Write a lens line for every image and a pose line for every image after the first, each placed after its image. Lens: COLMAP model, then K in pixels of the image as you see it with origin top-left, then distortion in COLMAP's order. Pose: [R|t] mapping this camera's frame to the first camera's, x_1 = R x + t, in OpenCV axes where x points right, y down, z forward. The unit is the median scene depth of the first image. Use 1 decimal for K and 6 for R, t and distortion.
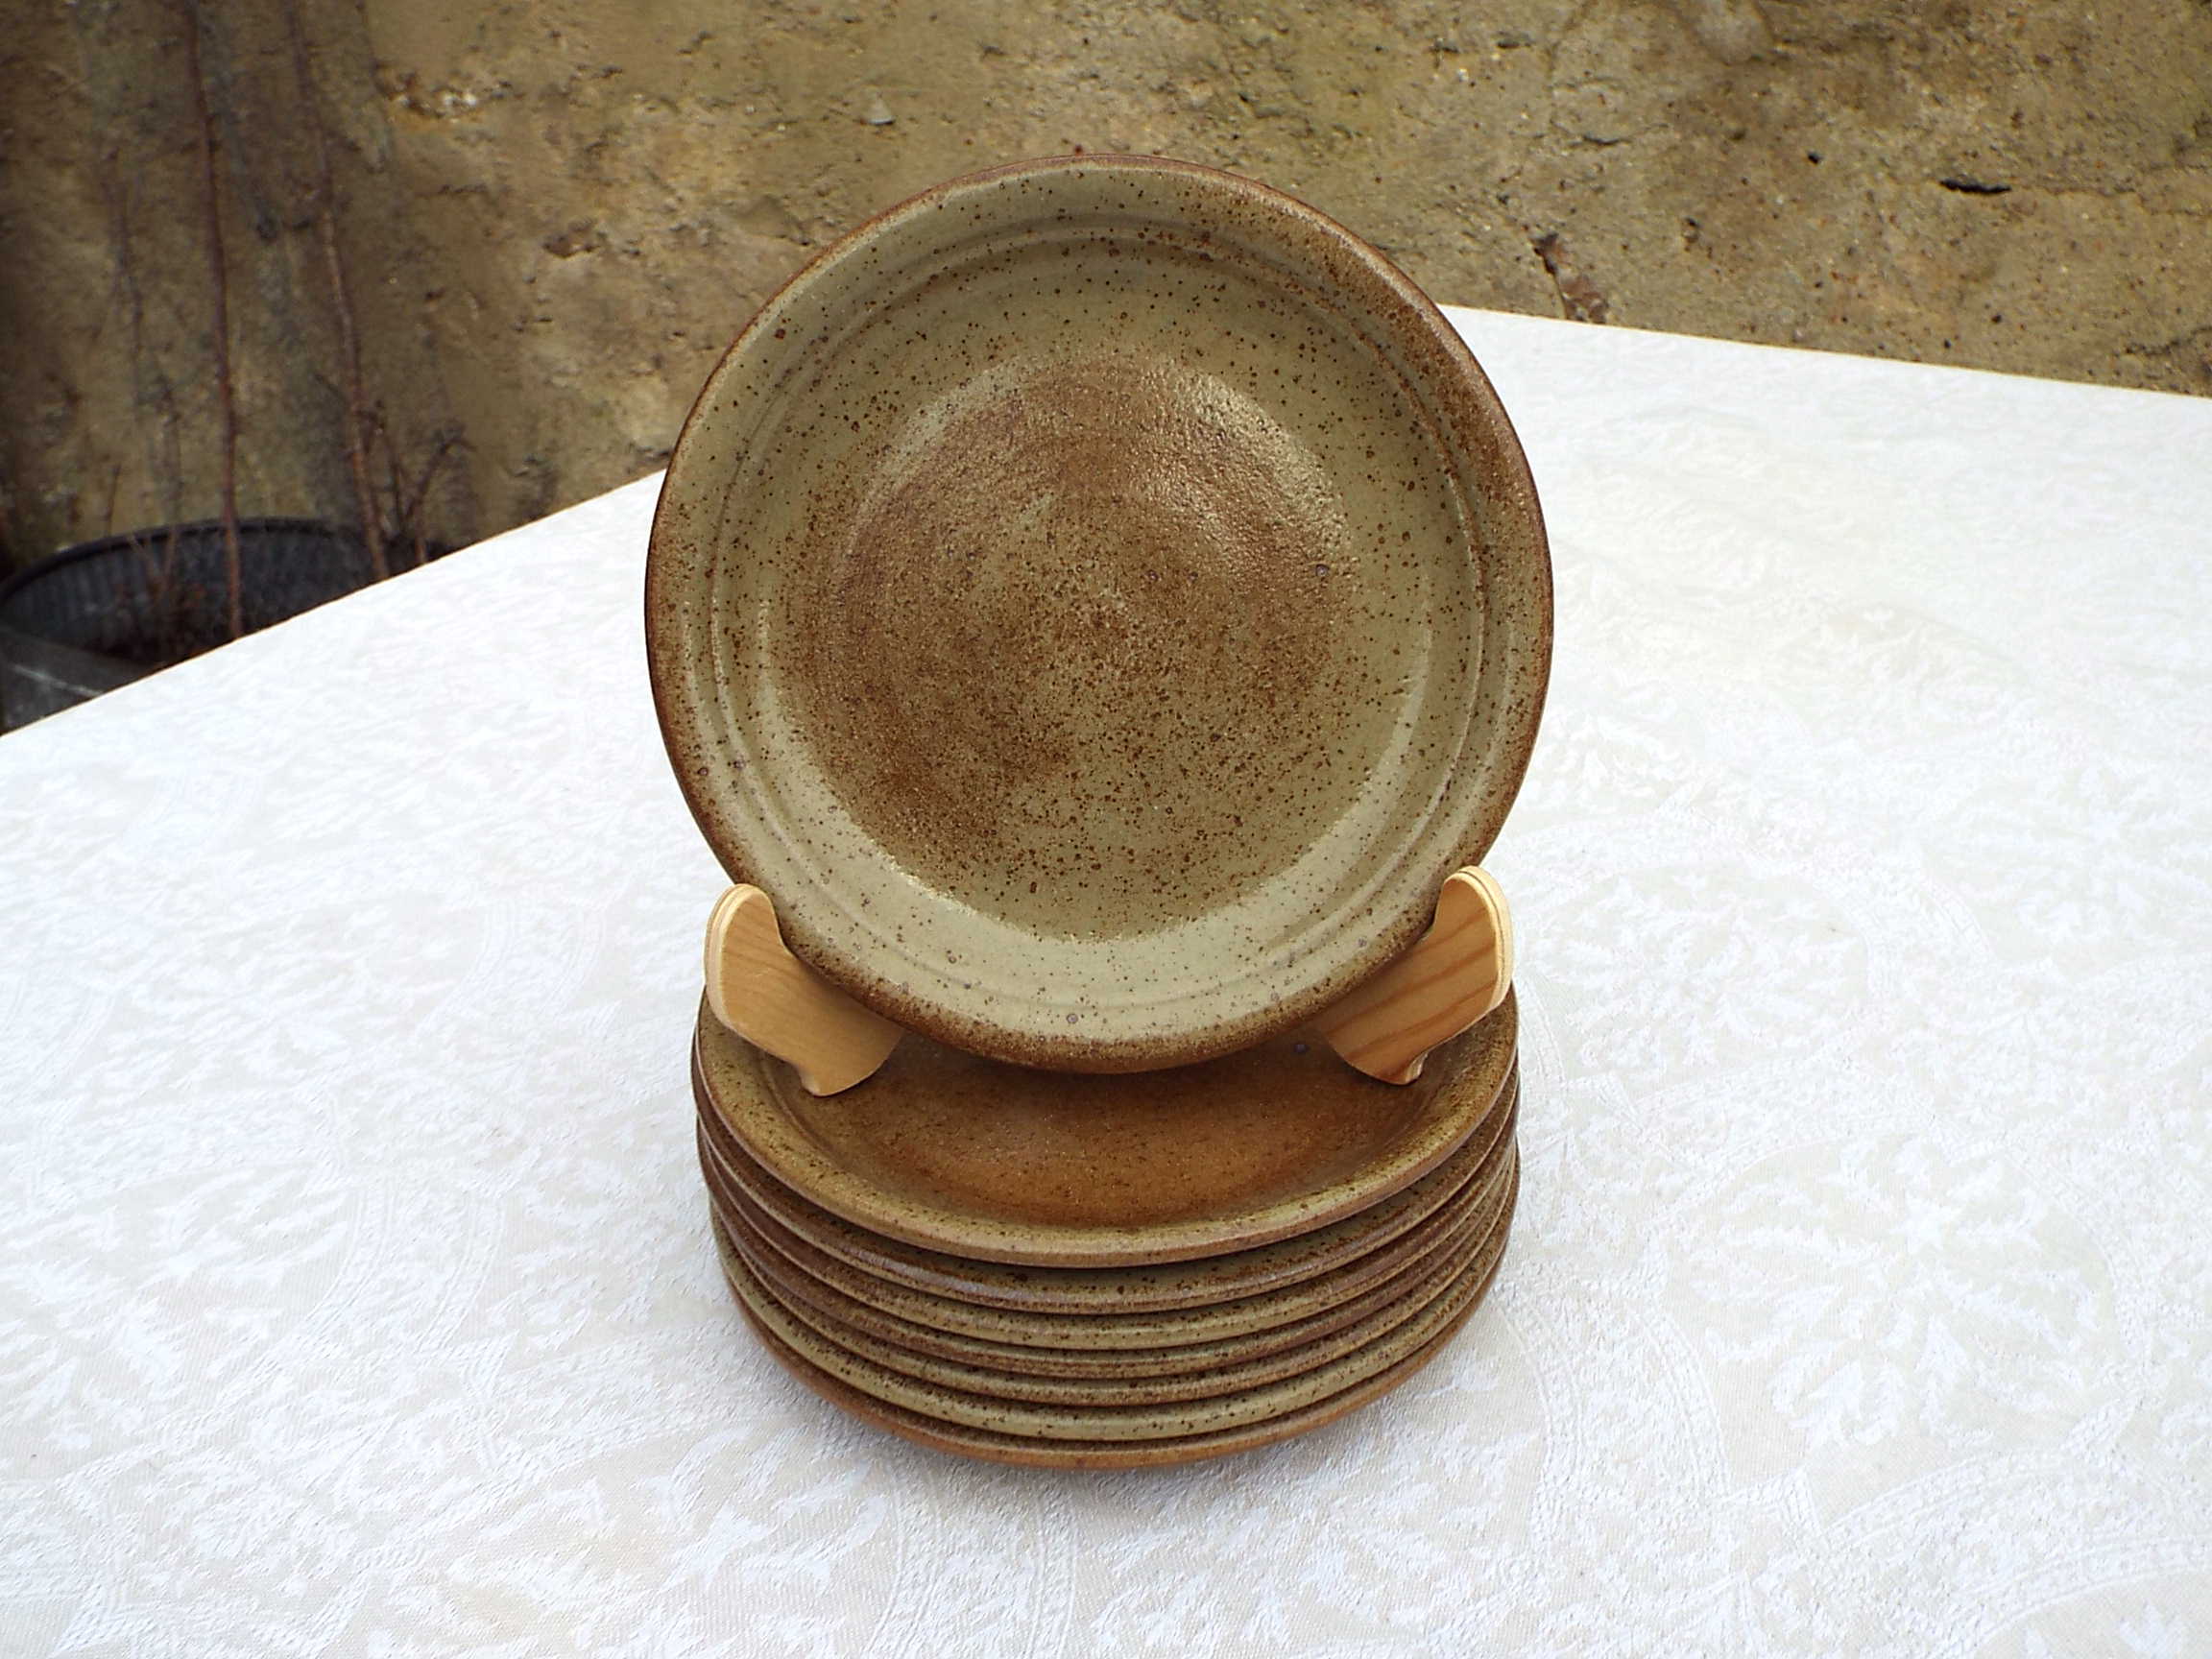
lens RADIAL K [[2221.3, 0, 1106.0], [0, 2221.3, 829.5], [0, 0, 1]] dist [0.032985, -0.002152]
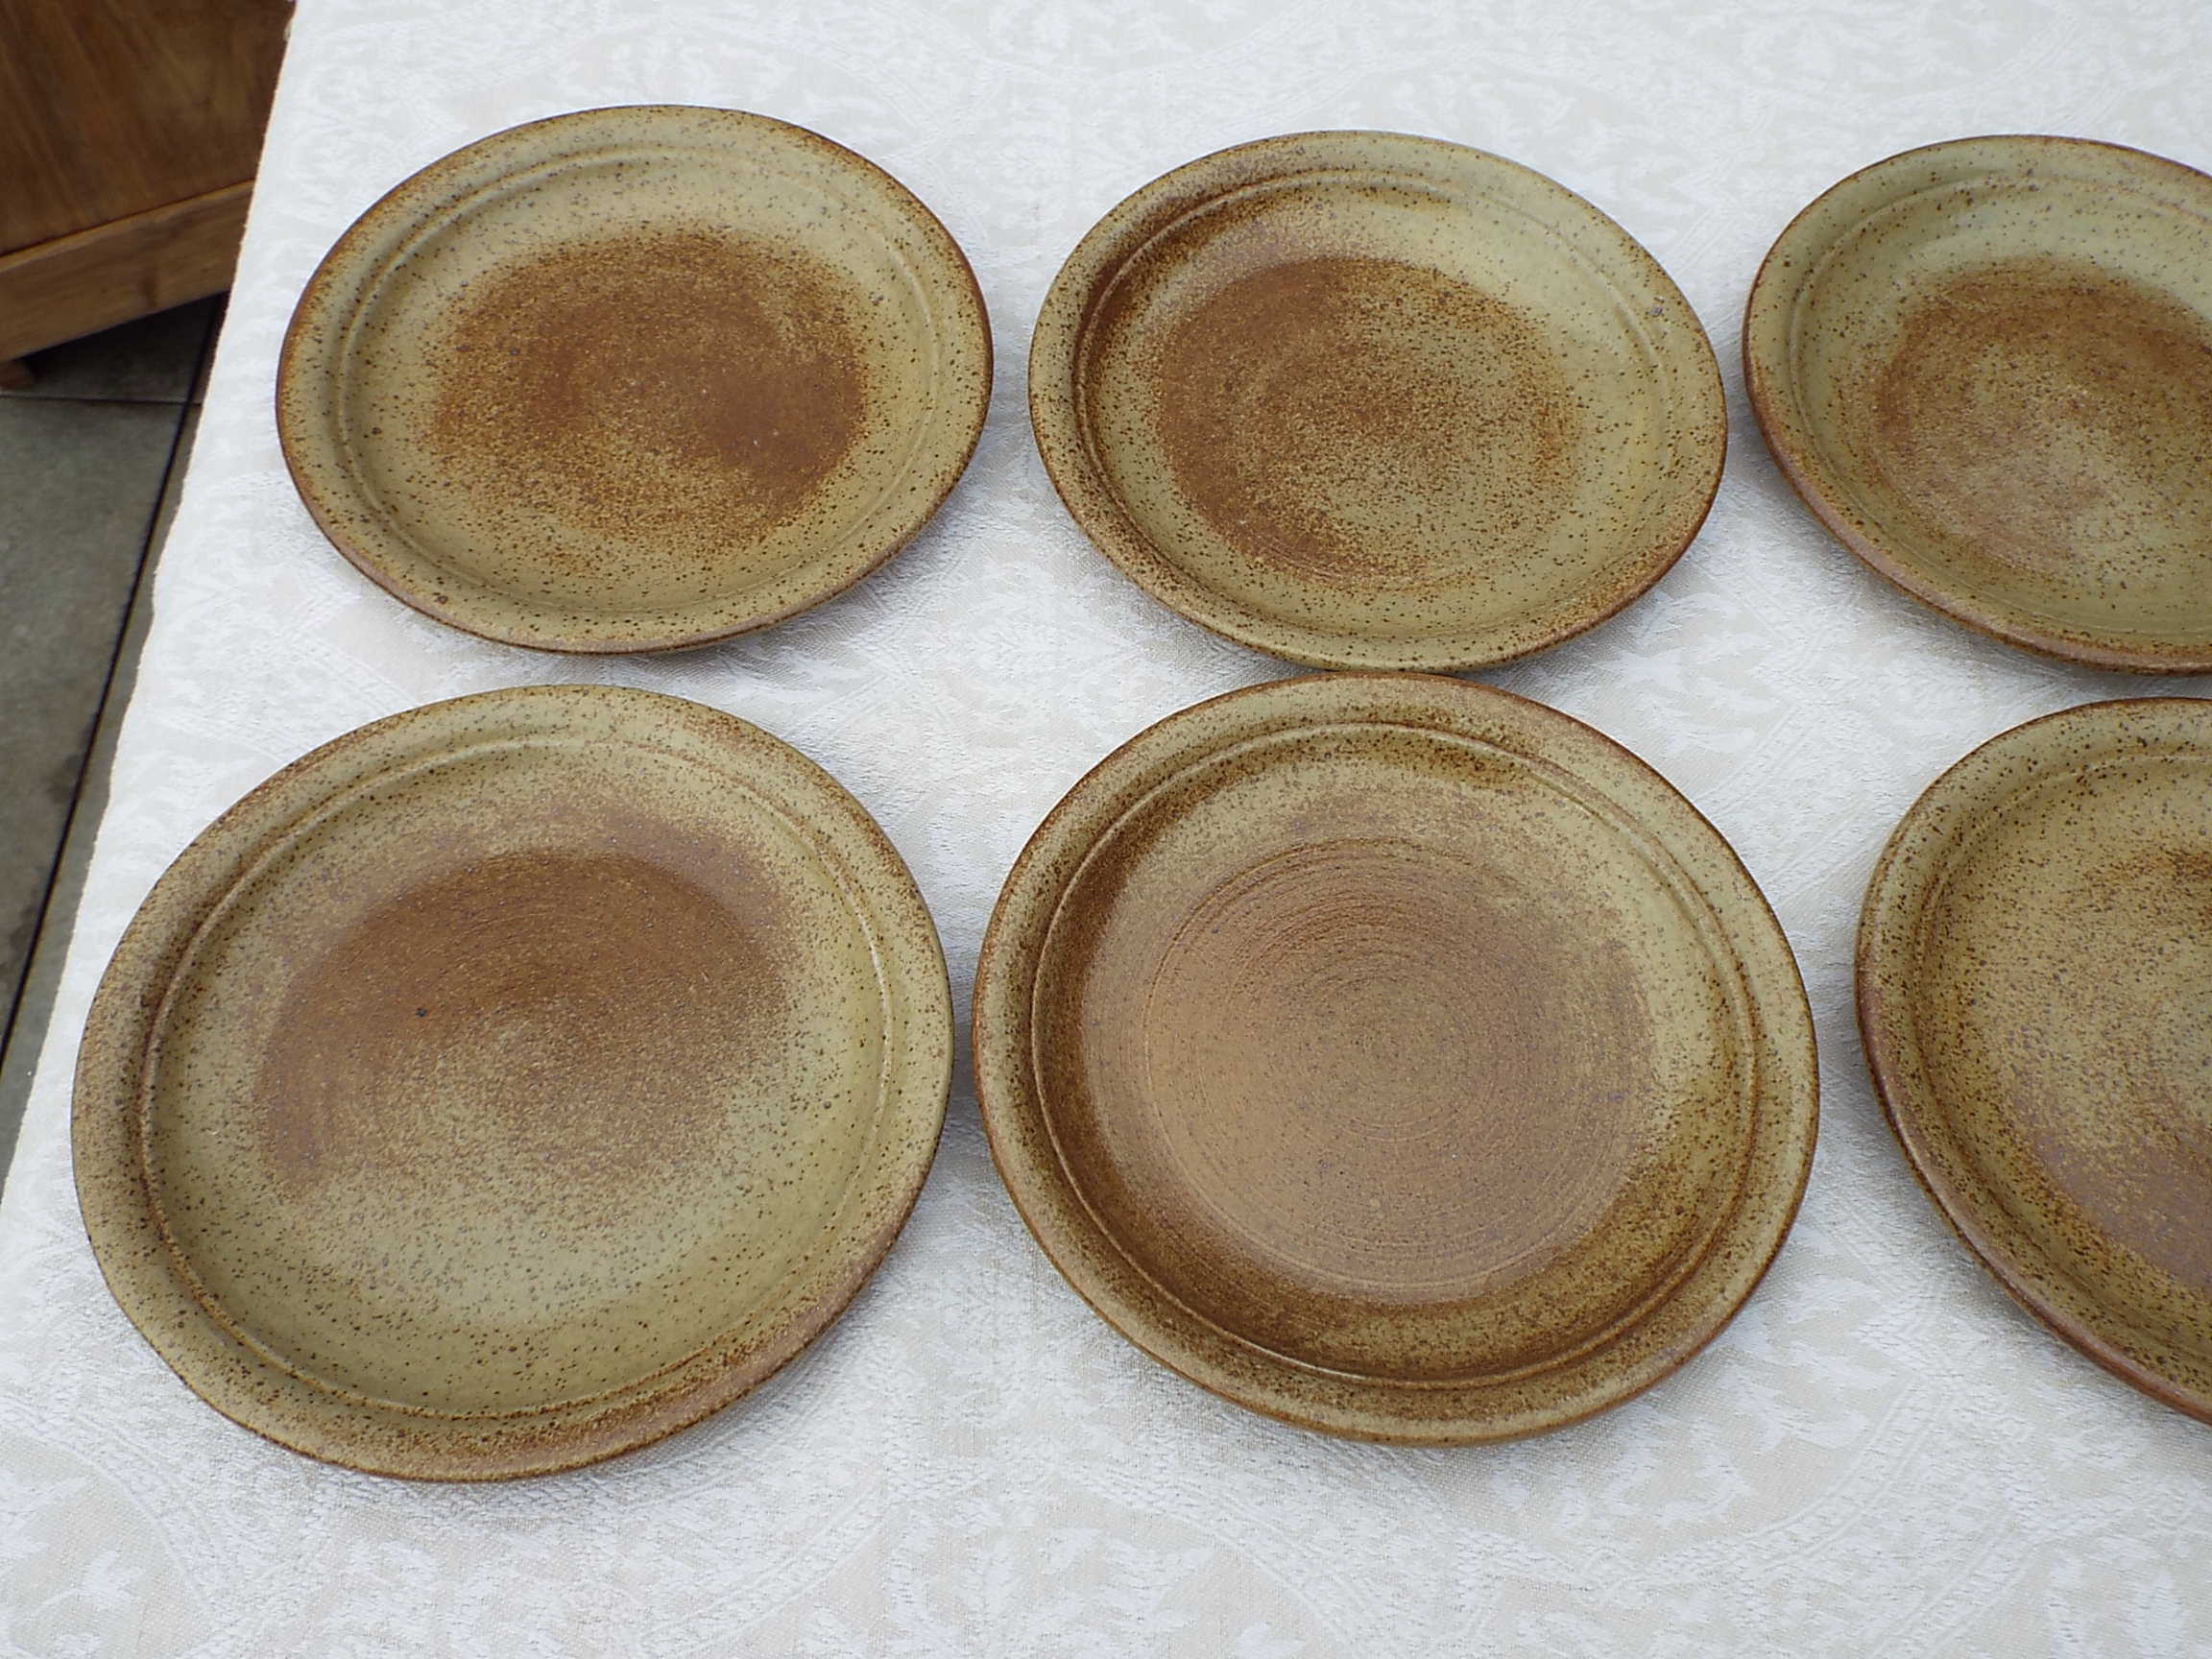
lens RADIAL K [[2236.4, 0, 1106.0], [0, 2236.4, 829.5], [0, 0, 1]] dist [0.018626, 0.017150]
pose [[0.965247, -0.203194, 0.164350, -0.822585], [0.261337, 0.747427, -0.610783, 0.752634], [0.001268, 0.632507, 0.774553, 0.133678]]
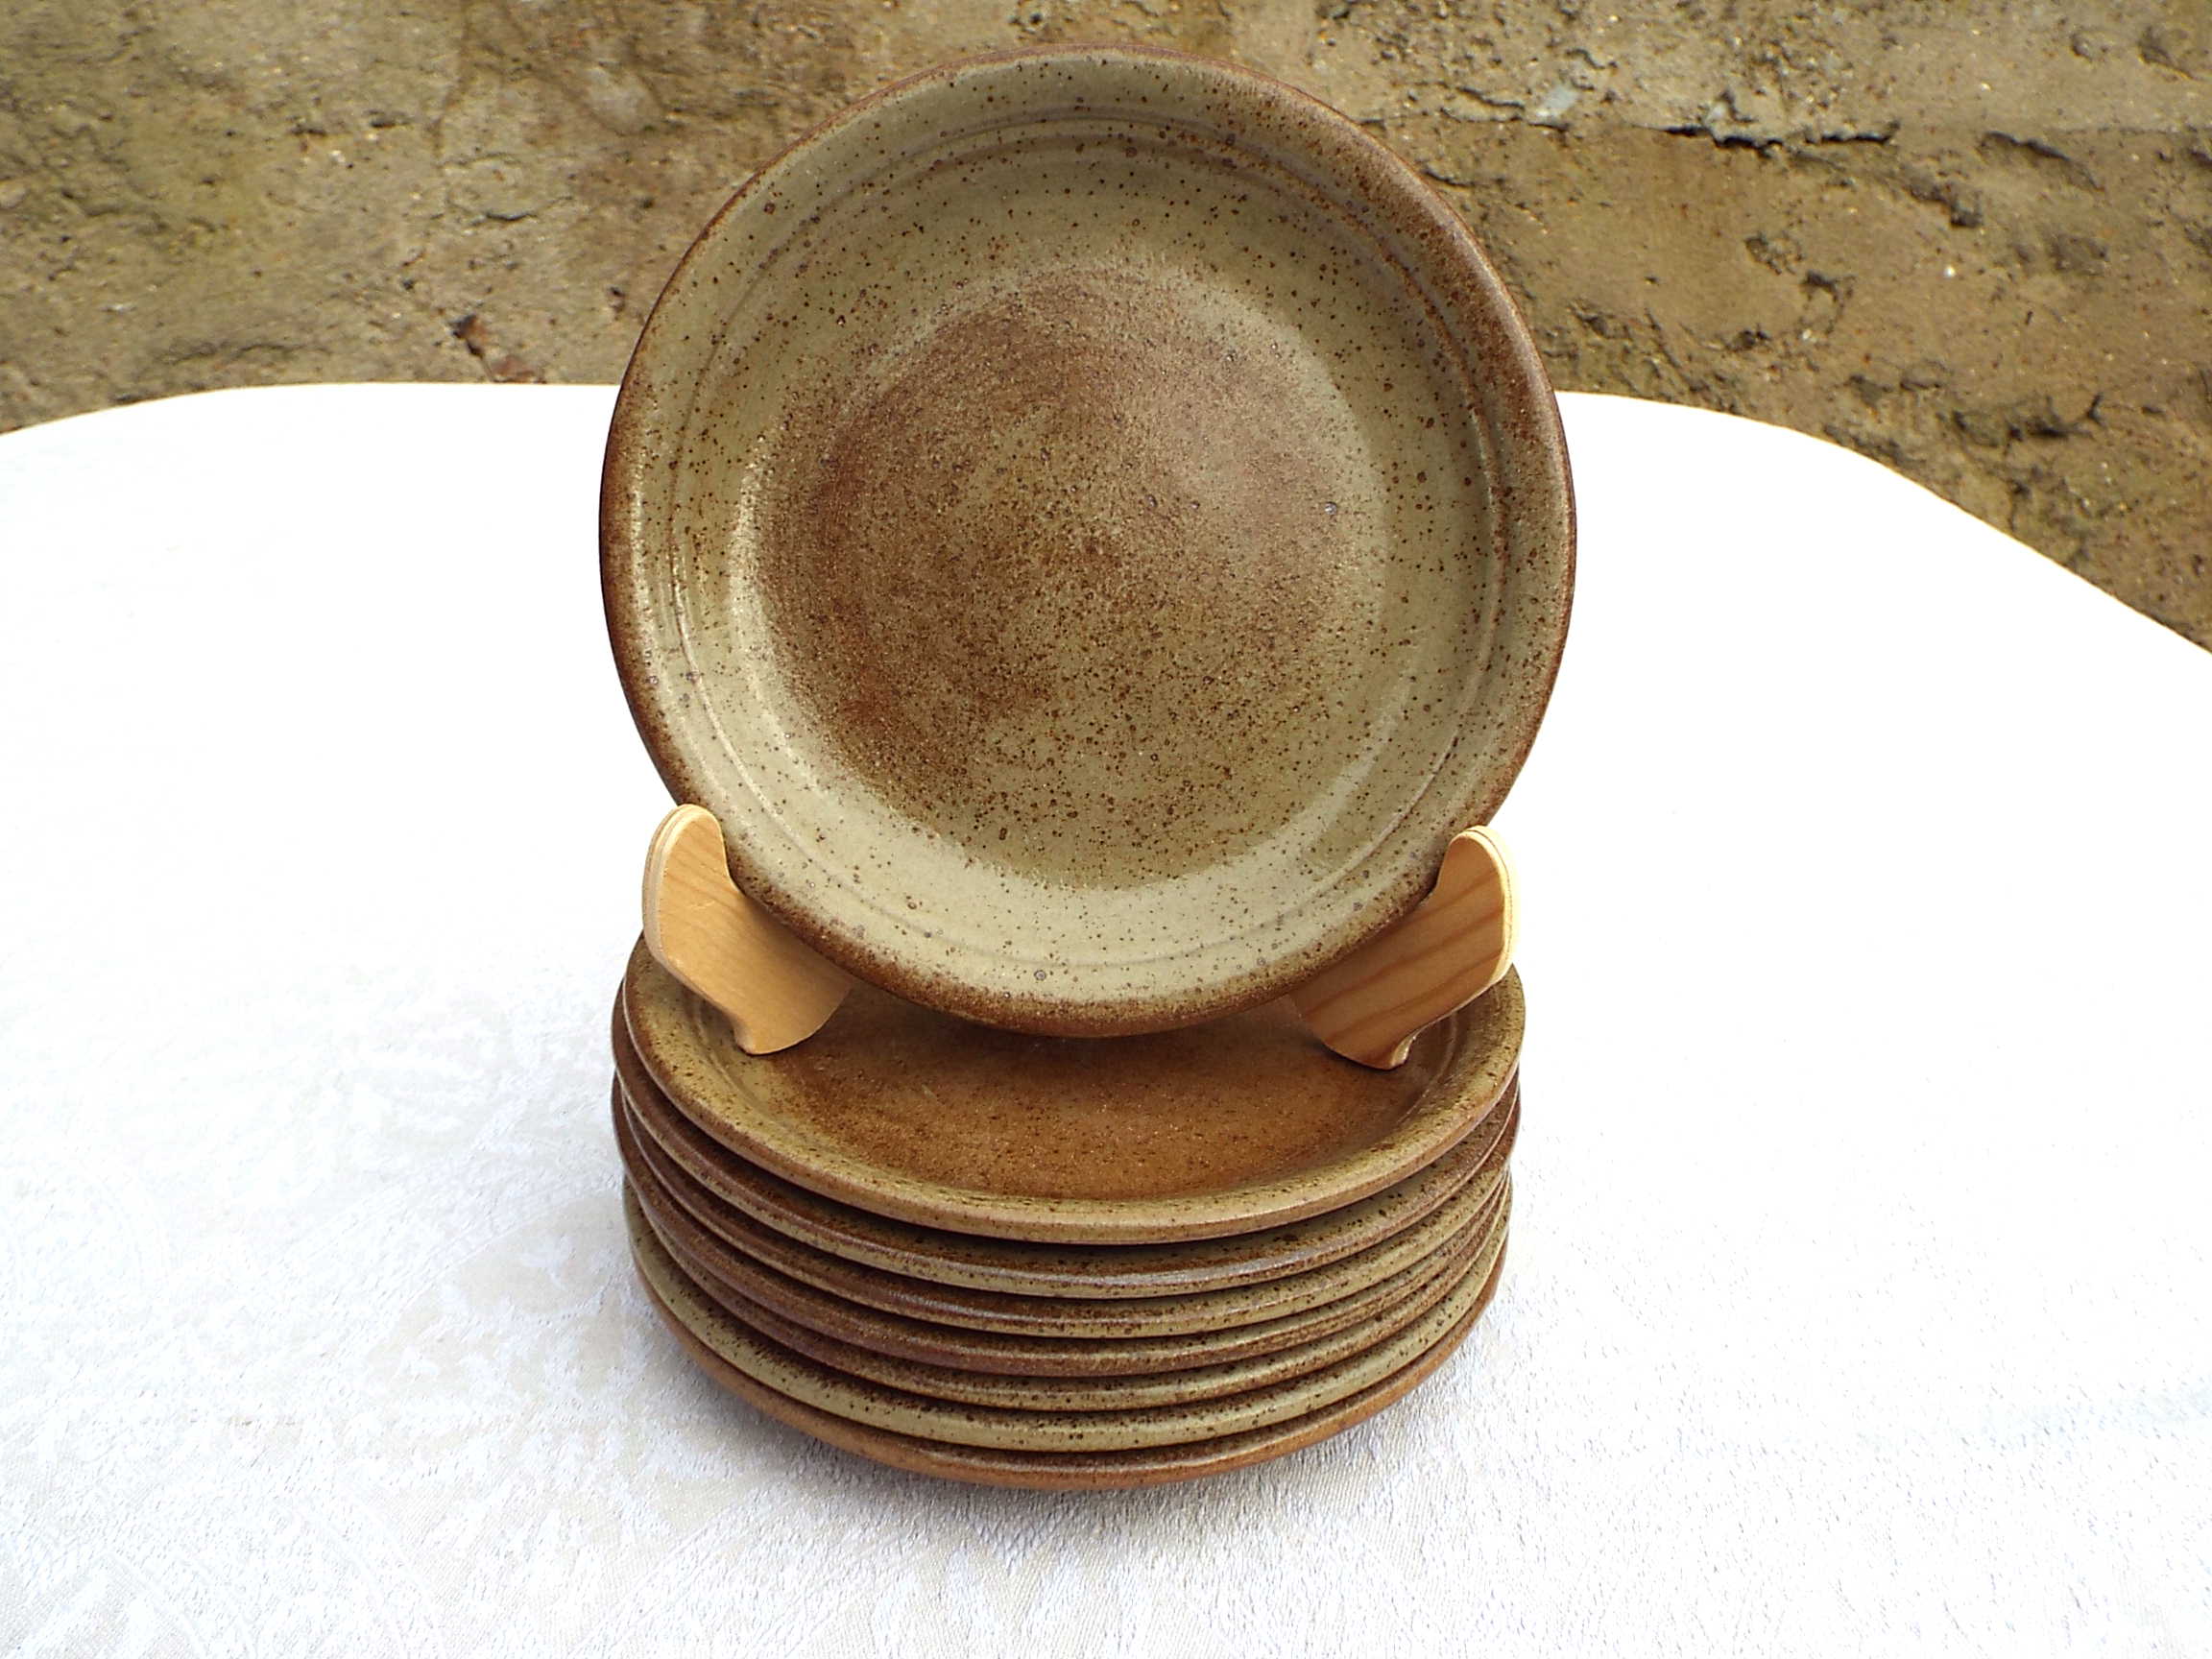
lens RADIAL K [[2221.3, 0, 1106.0], [0, 2221.3, 829.5], [0, 0, 1]] dist [0.032985, -0.002152]
pose [[0.996259, 0.052017, 0.069003, -0.055299], [-0.047376, 0.996609, -0.067274, 0.086558], [-0.072269, 0.063753, 0.995346, 0.081444]]
